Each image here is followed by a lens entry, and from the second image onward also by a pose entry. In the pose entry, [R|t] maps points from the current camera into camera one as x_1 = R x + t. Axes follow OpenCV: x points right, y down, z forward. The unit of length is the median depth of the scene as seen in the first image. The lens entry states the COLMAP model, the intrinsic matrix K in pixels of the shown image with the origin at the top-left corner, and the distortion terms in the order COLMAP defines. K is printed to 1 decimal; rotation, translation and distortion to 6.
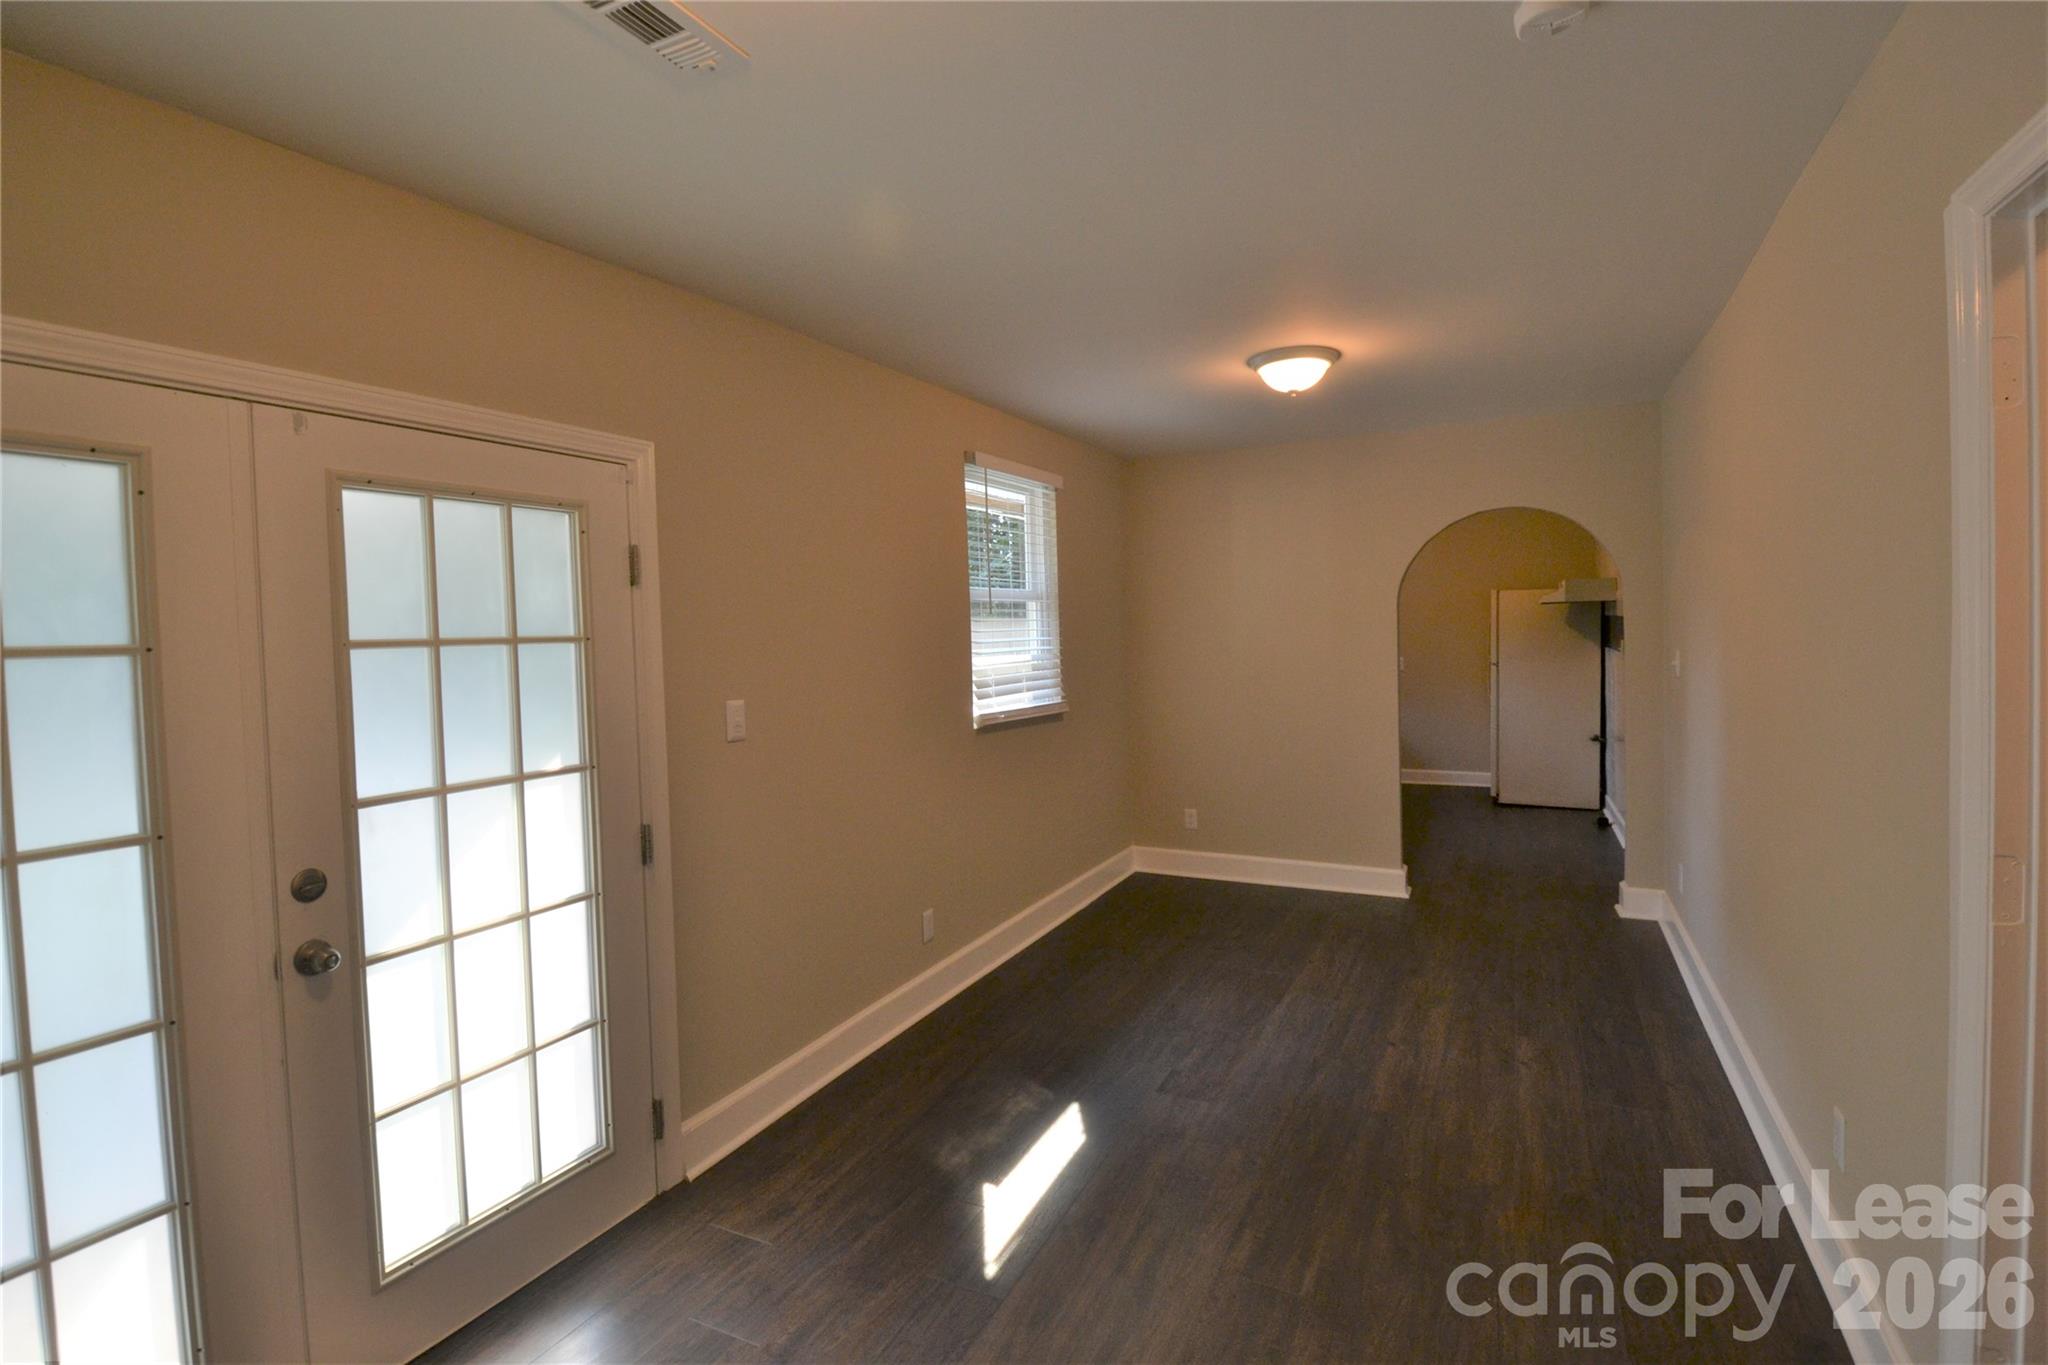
lens RADIAL K [[938.4, 0, 1025.4], [0, 938.4, 663.3], [0, 0, 1]] dist [0.022905, -0.025909]
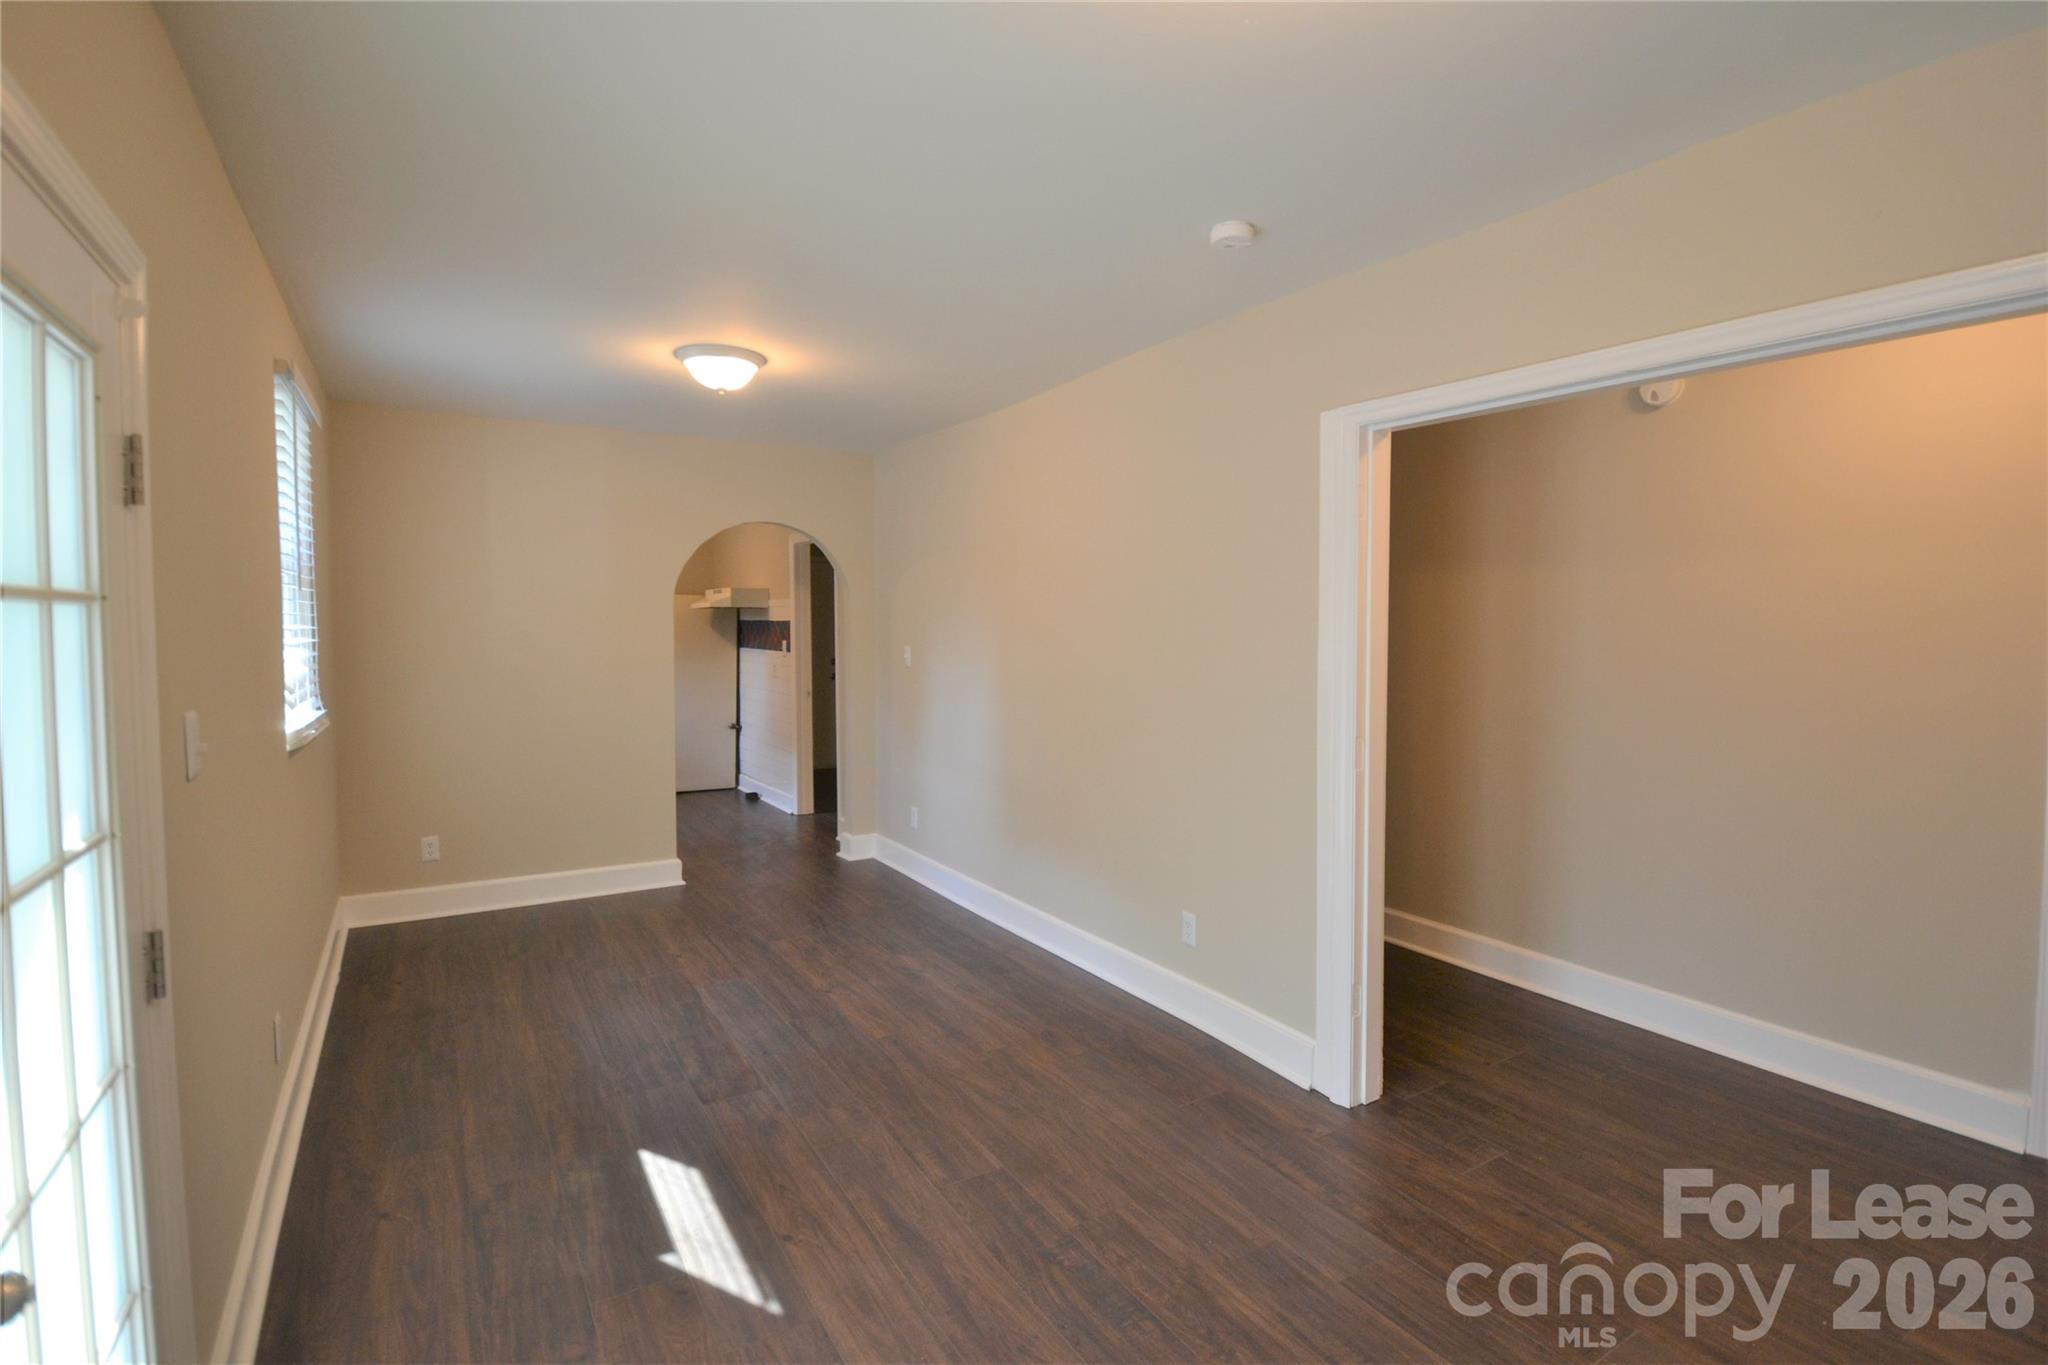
lens RADIAL K [[938.4, 0, 1025.4], [0, 938.4, 663.3], [0, 0, 1]] dist [0.022905, -0.025909]
pose [[0.540744, -0.008338, 0.841146, -0.391201], [0.012092, 0.999925, 0.002138, 0.010090], [-0.841100, 0.009016, 0.540804, 0.171917]]
